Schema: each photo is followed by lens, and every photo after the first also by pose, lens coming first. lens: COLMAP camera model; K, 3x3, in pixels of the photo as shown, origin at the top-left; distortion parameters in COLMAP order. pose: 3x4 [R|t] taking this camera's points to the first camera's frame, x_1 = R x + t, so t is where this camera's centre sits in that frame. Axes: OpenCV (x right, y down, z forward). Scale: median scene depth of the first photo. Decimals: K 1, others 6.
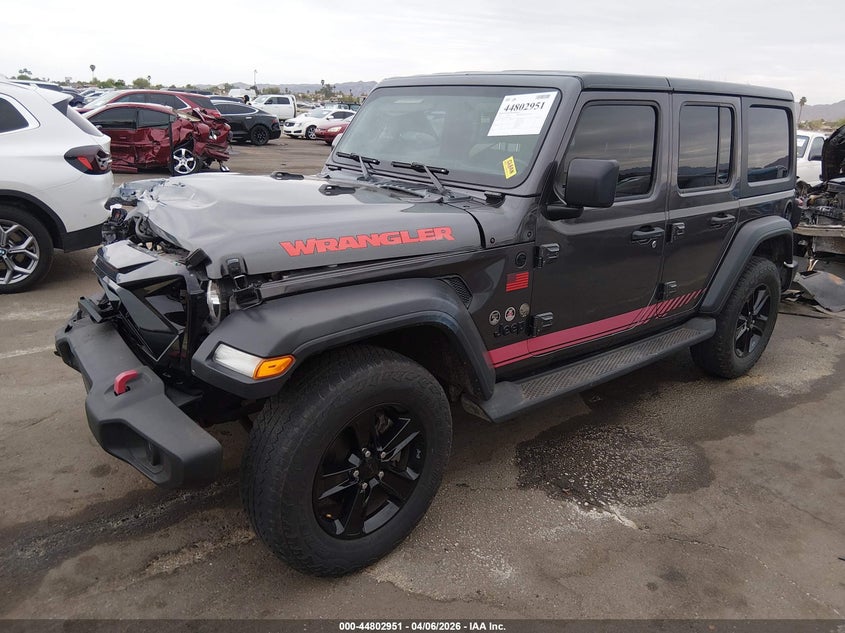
lens RADIAL K [[652.0, 0, 422.5], [0, 652.0, 316.5], [0, 0, 1]] dist [0.003683, -0.072878]
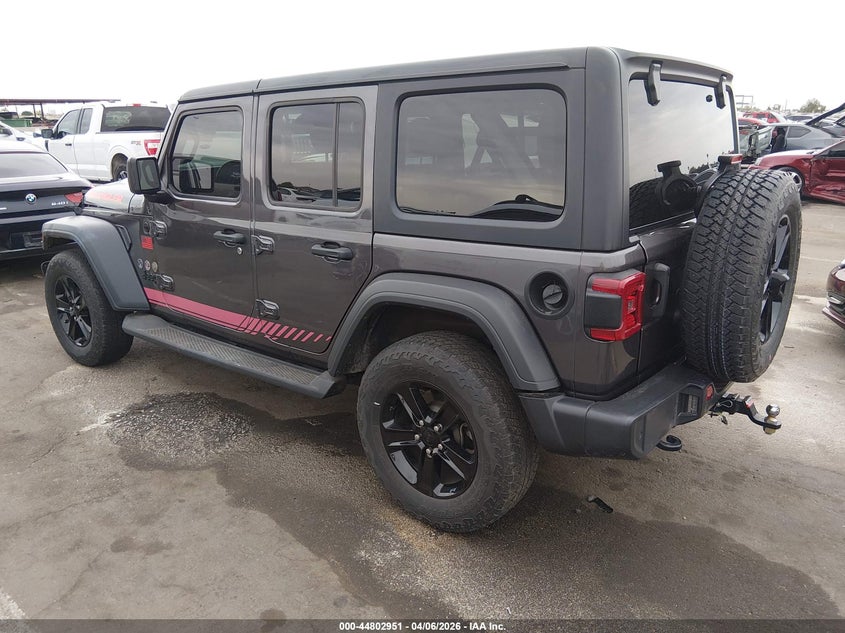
lens RADIAL K [[668.9, 0, 422.5], [0, 668.9, 316.5], [0, 0, 1]] dist [0.010414, -0.093169]
pose [[0.174757, 0.236970, -0.955670, 1.485049], [-0.276039, 0.943473, 0.183469, -0.297393], [0.945126, 0.231739, 0.230292, 1.131755]]
